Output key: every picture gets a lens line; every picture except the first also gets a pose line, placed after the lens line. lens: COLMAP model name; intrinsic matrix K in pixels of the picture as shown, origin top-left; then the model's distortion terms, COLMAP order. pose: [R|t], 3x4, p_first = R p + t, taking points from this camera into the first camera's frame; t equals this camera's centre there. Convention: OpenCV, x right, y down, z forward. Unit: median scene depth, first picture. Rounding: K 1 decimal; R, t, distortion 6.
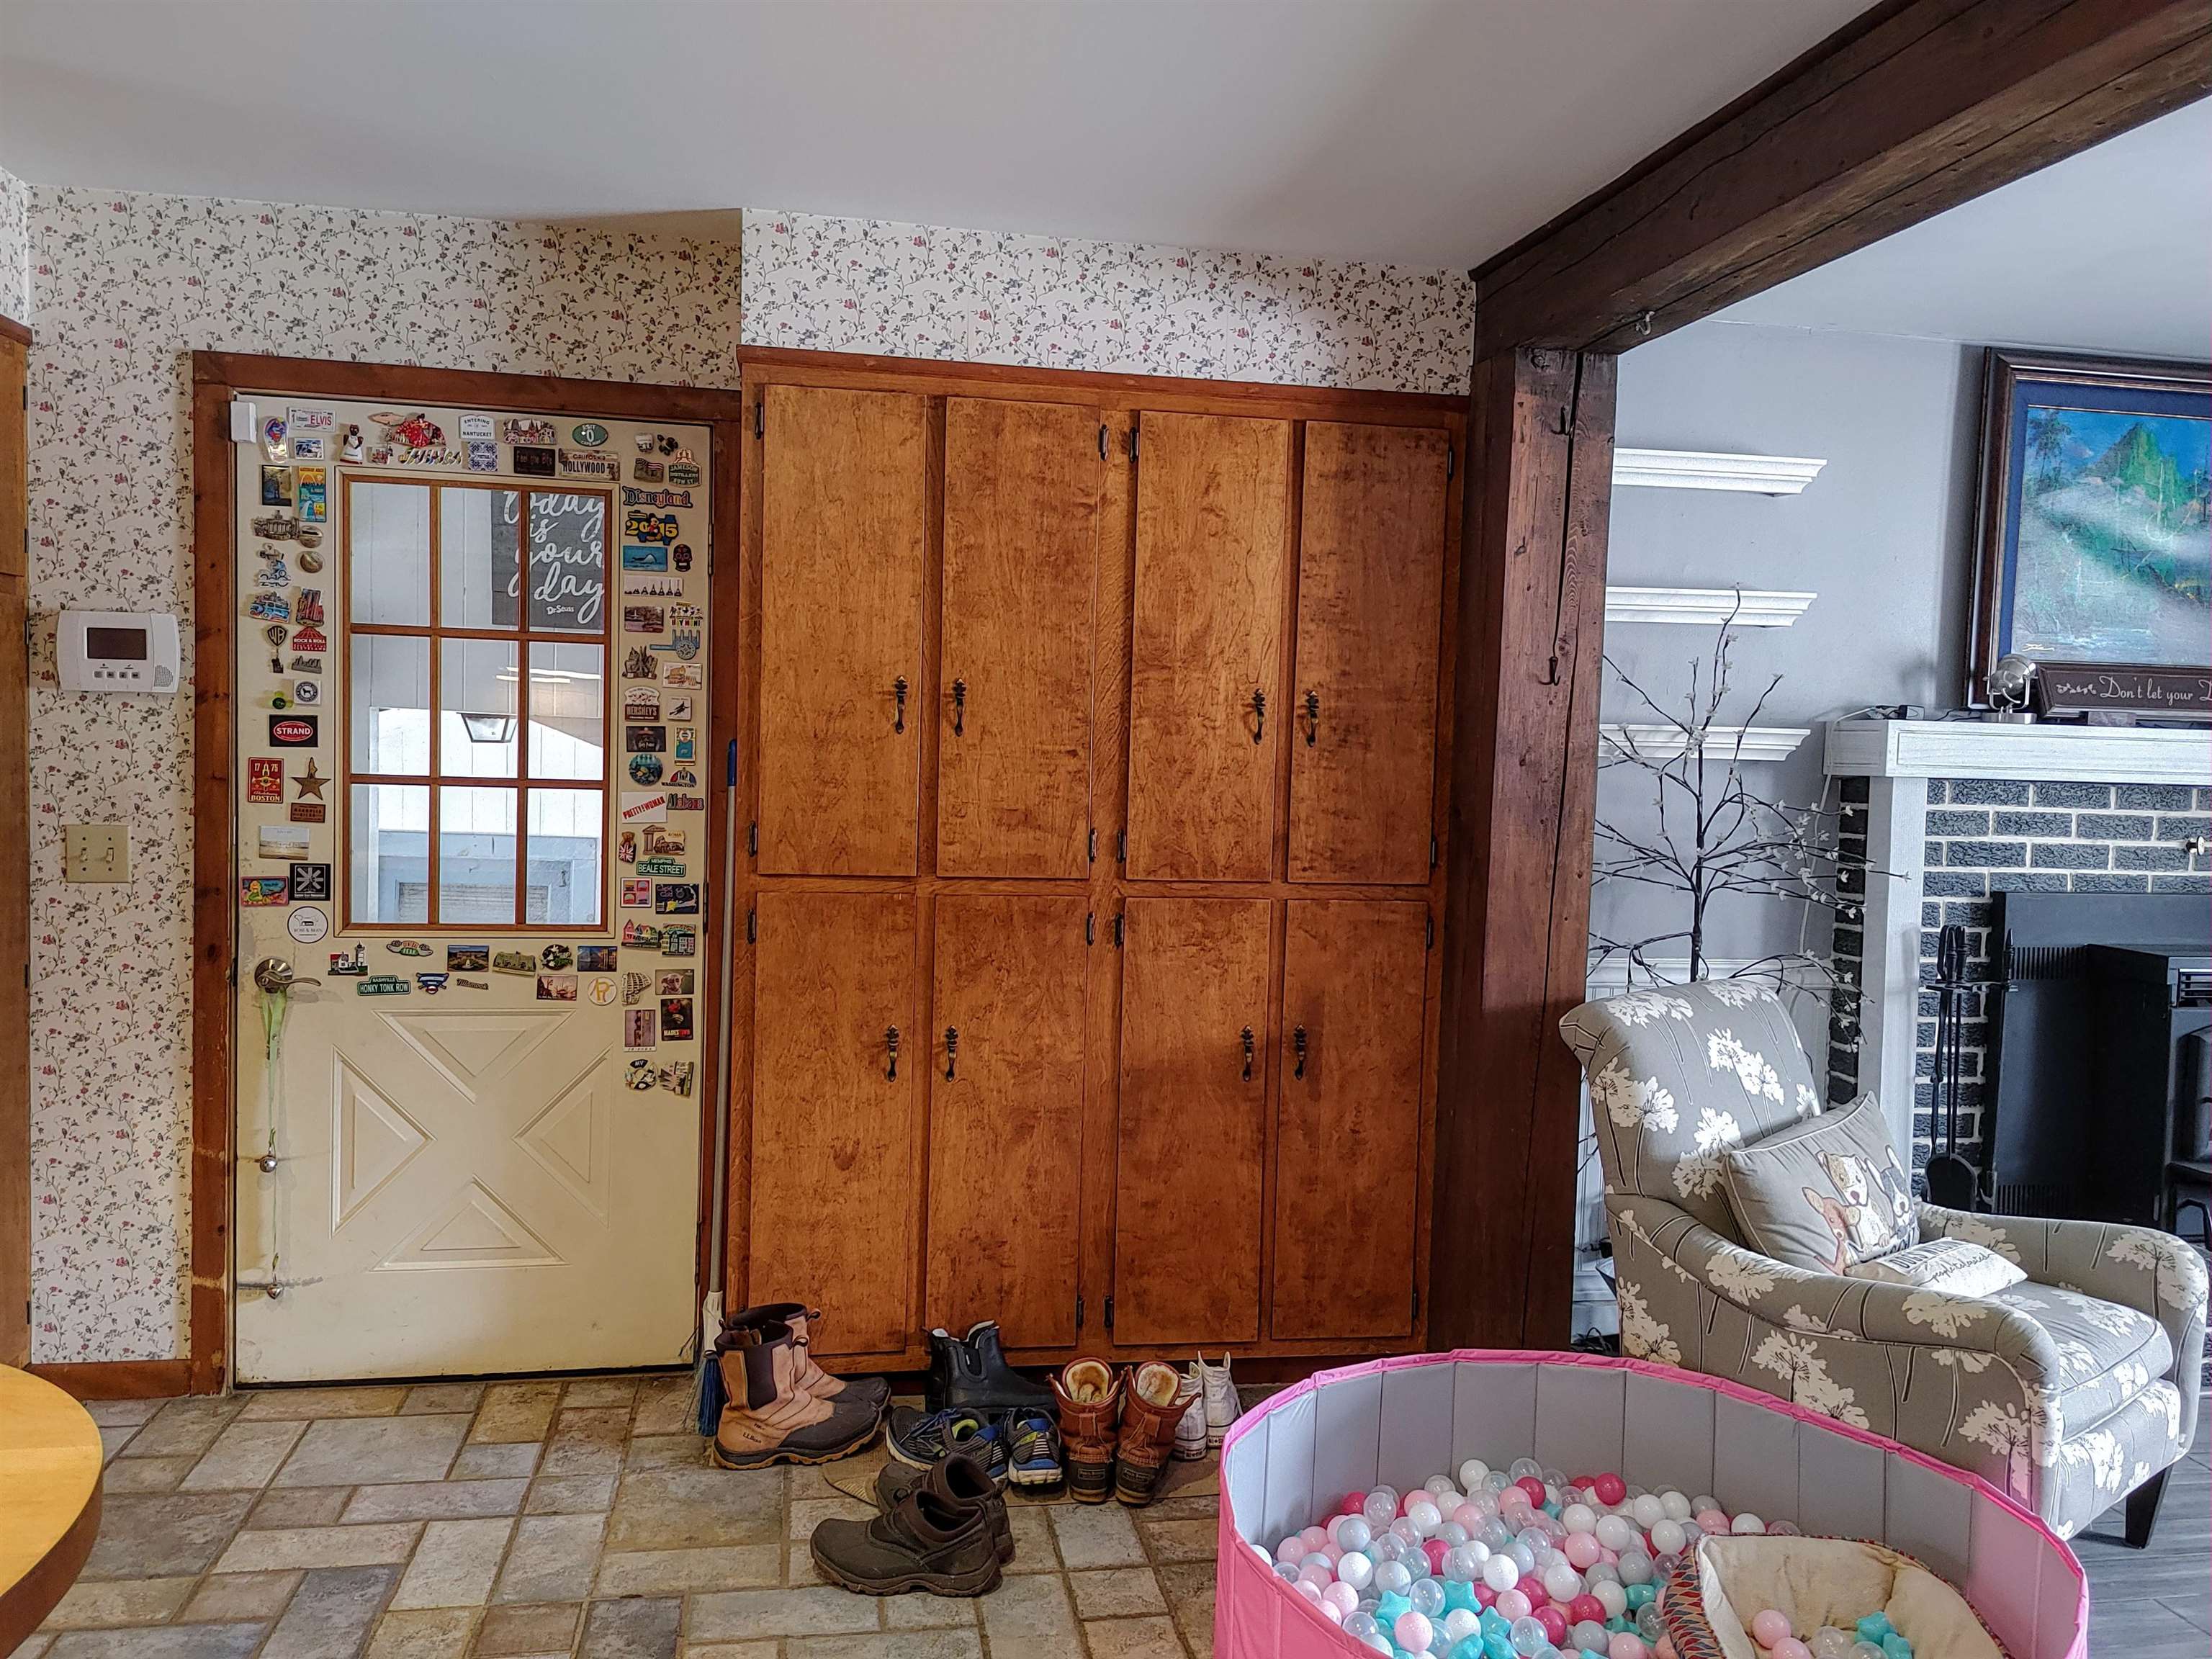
lens RADIAL K [[1650.1, 0, 1106.0], [0, 1650.1, 829.5], [0, 0, 1]] dist [0.102748, -0.130161]
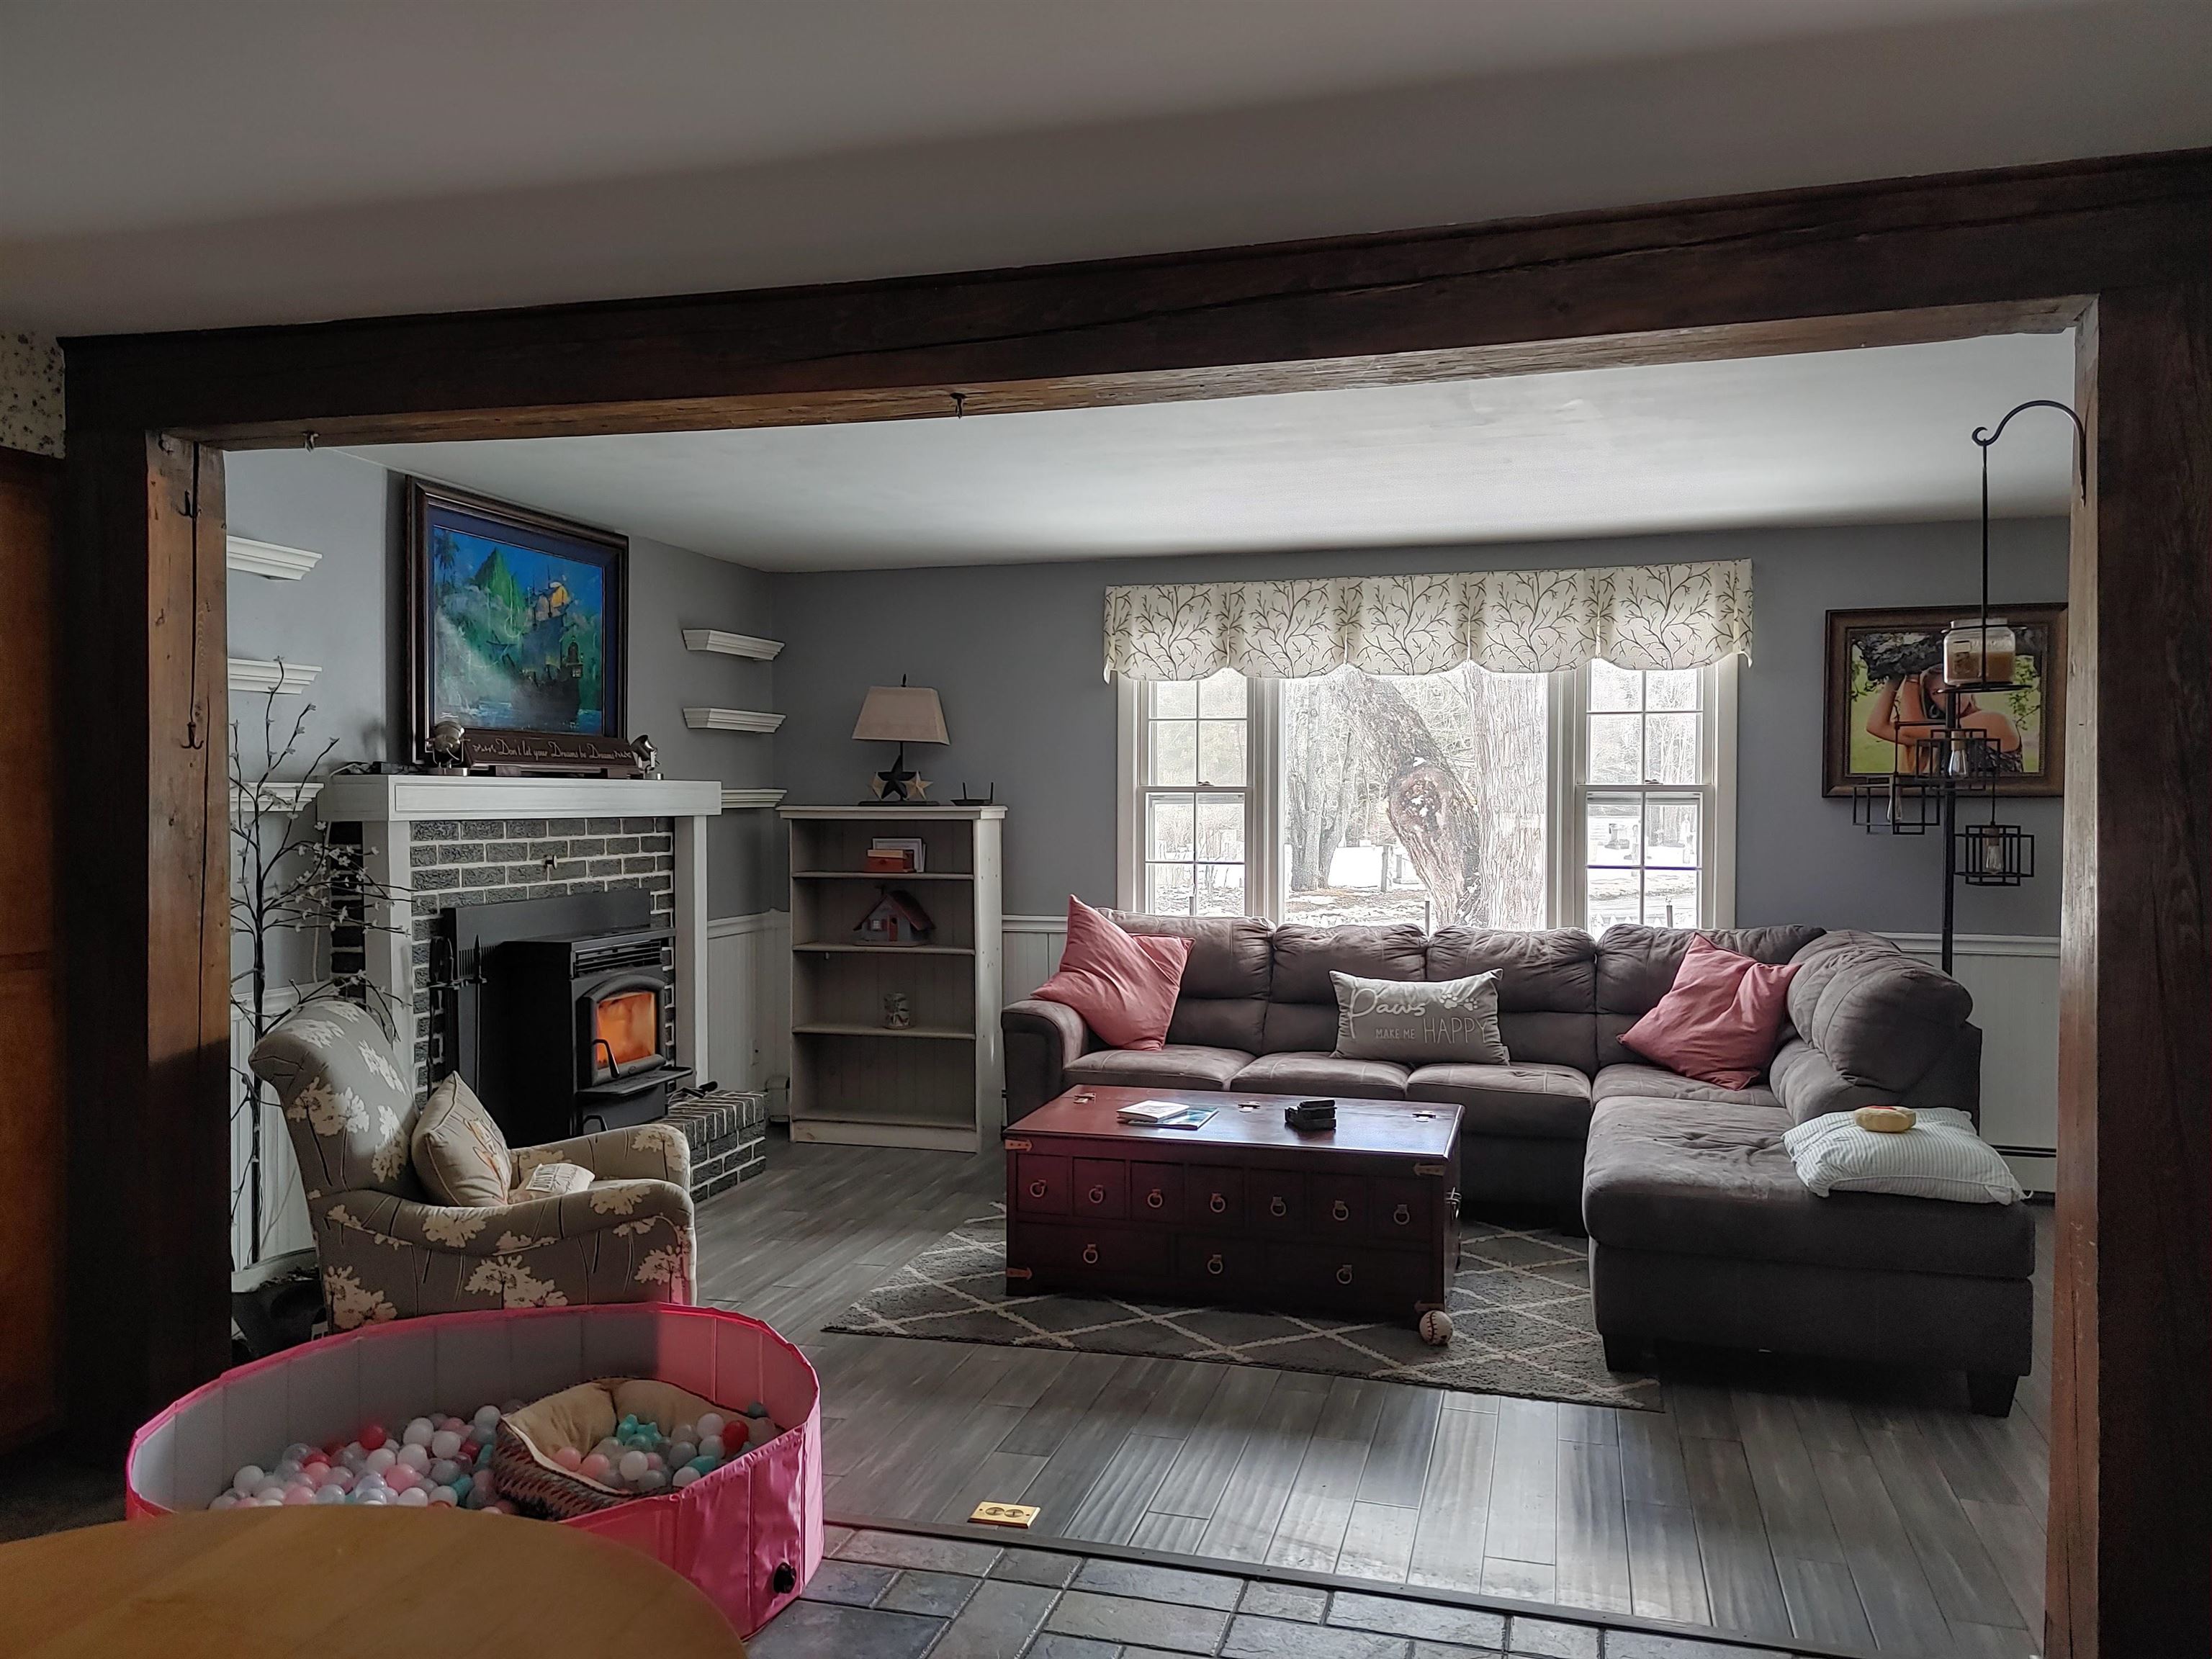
lens RADIAL K [[1650.1, 0, 1106.0], [0, 1650.1, 829.5], [0, 0, 1]] dist [0.102748, -0.130161]
pose [[0.432415, -0.045814, 0.900510, -0.399807], [0.060398, 0.997937, 0.021768, -0.020437], [-0.899650, 0.044977, 0.434290, 0.004796]]
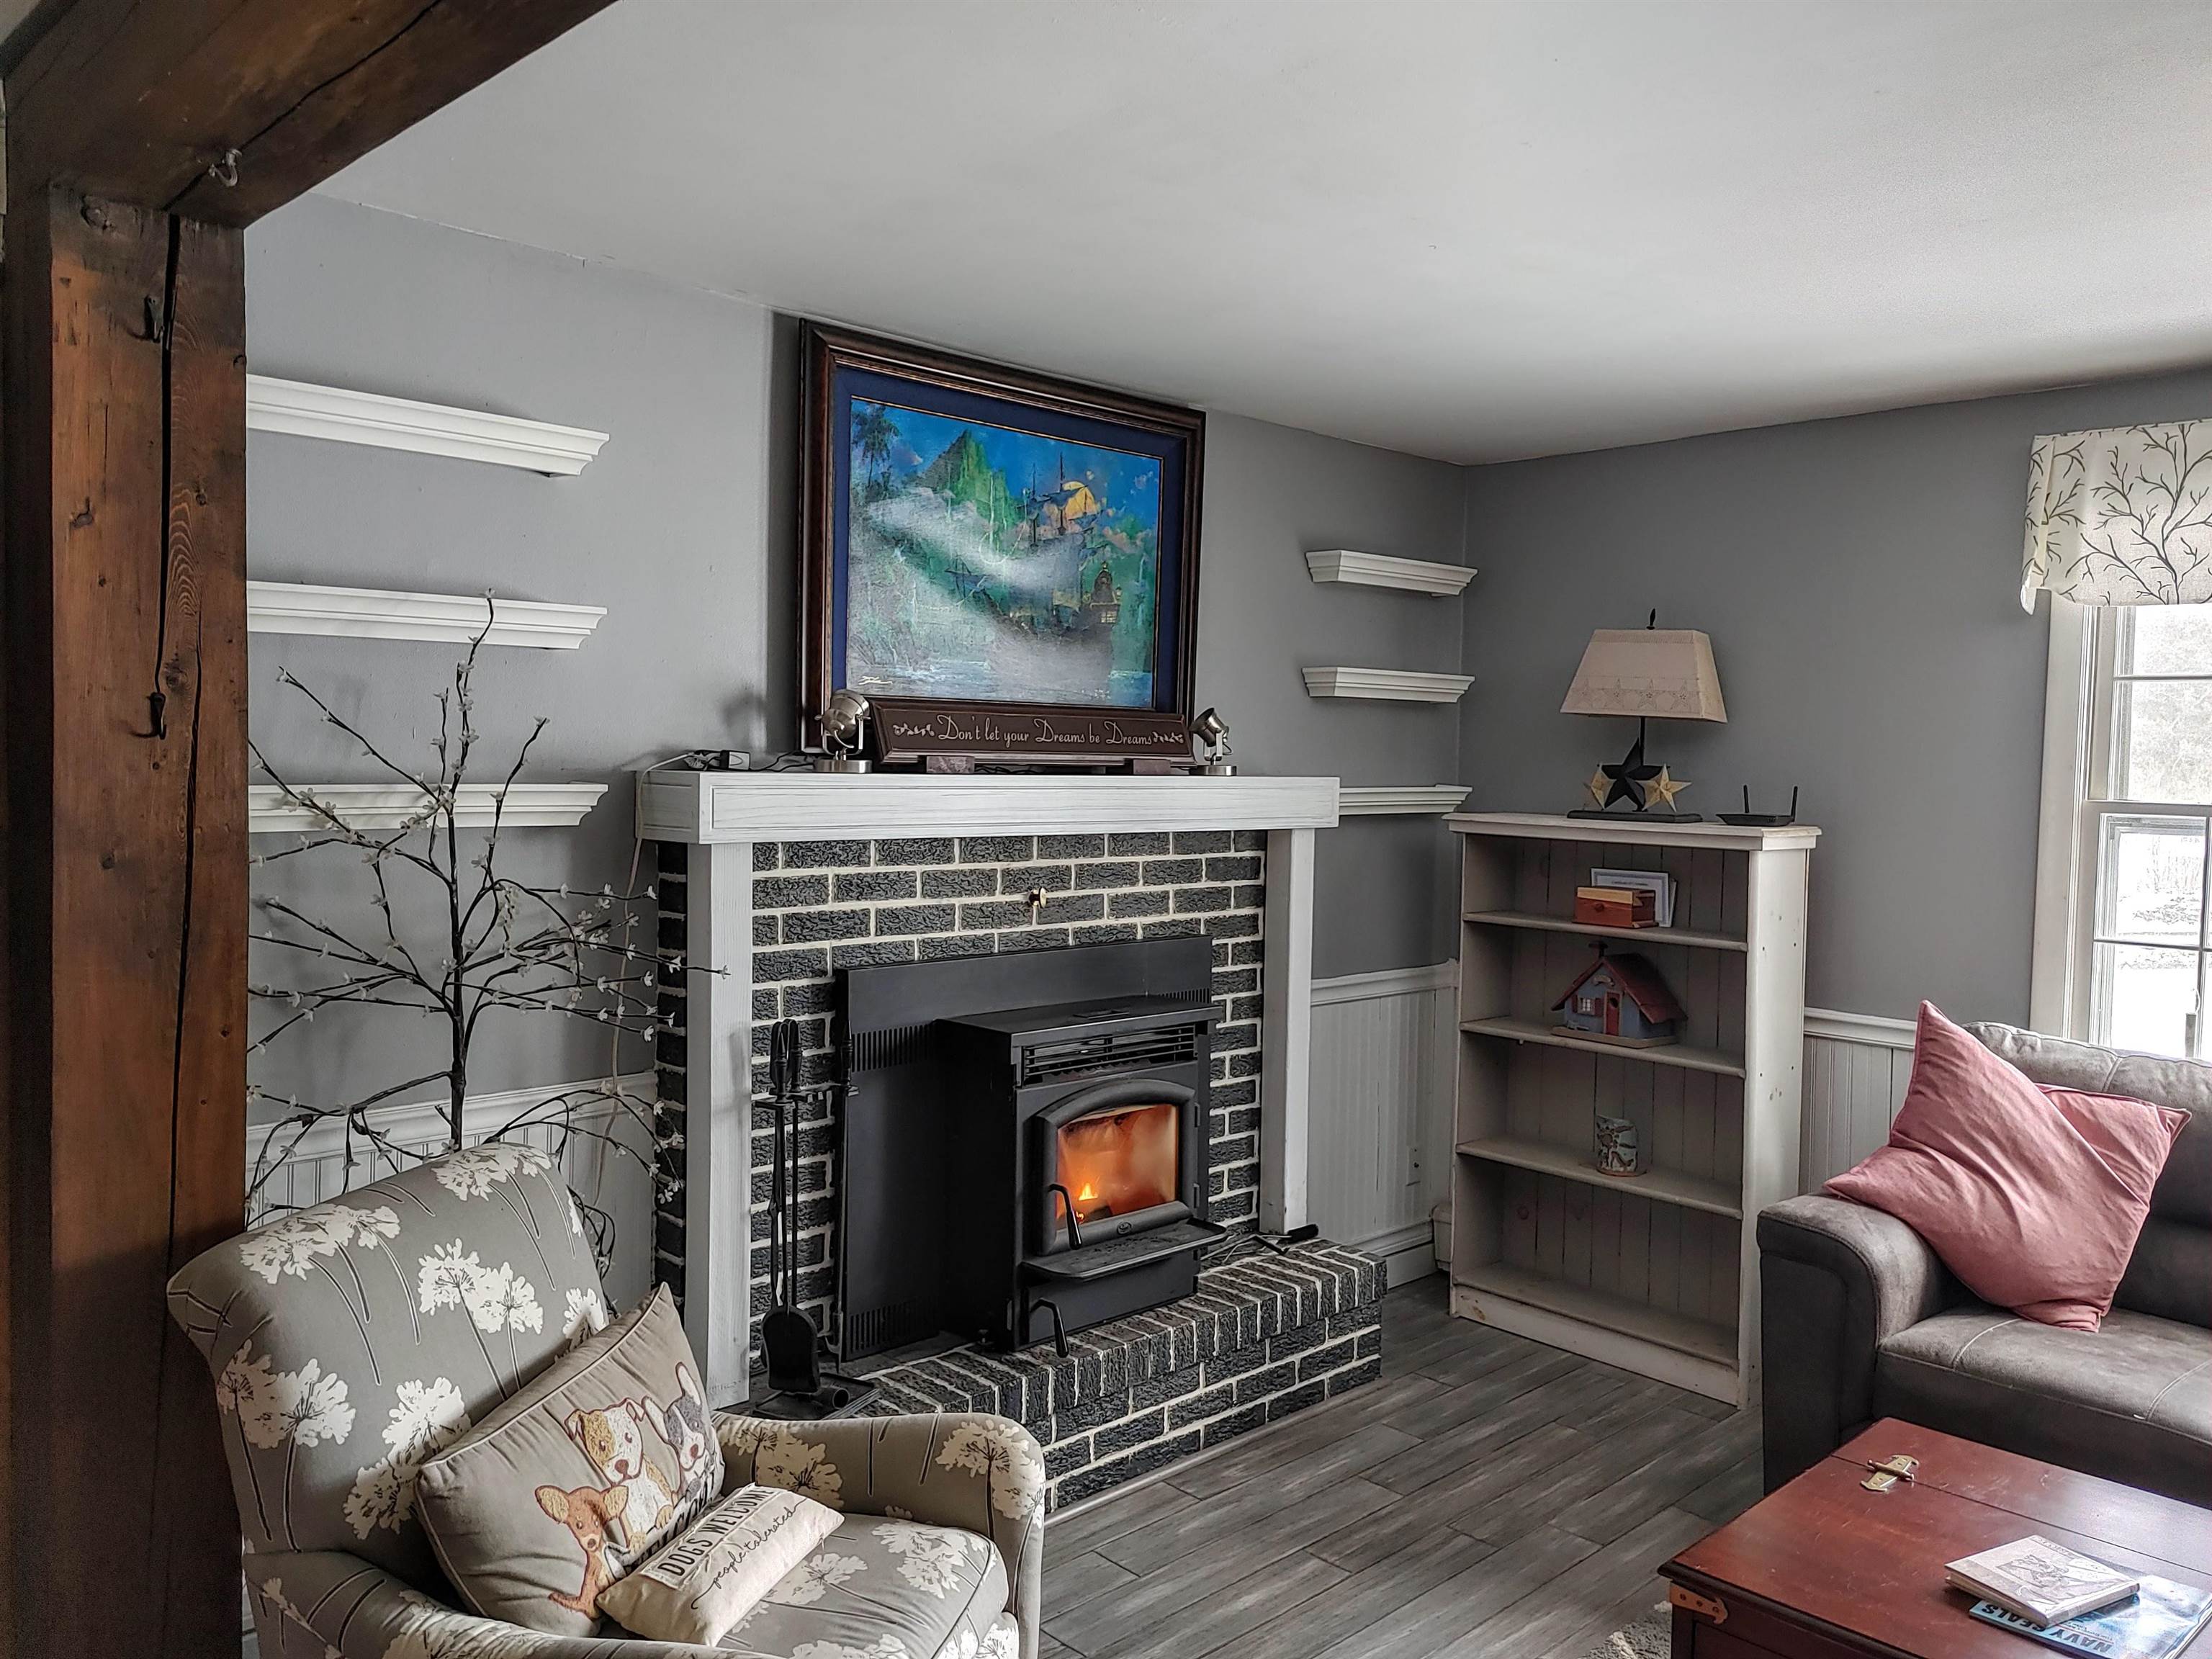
lens RADIAL K [[1650.1, 0, 1106.0], [0, 1650.1, 829.5], [0, 0, 1]] dist [0.102748, -0.130161]
pose [[0.831194, -0.037225, 0.554735, 0.188008], [0.032062, 0.999305, 0.019016, -0.046688], [-0.555057, 0.001980, 0.831810, 0.239216]]
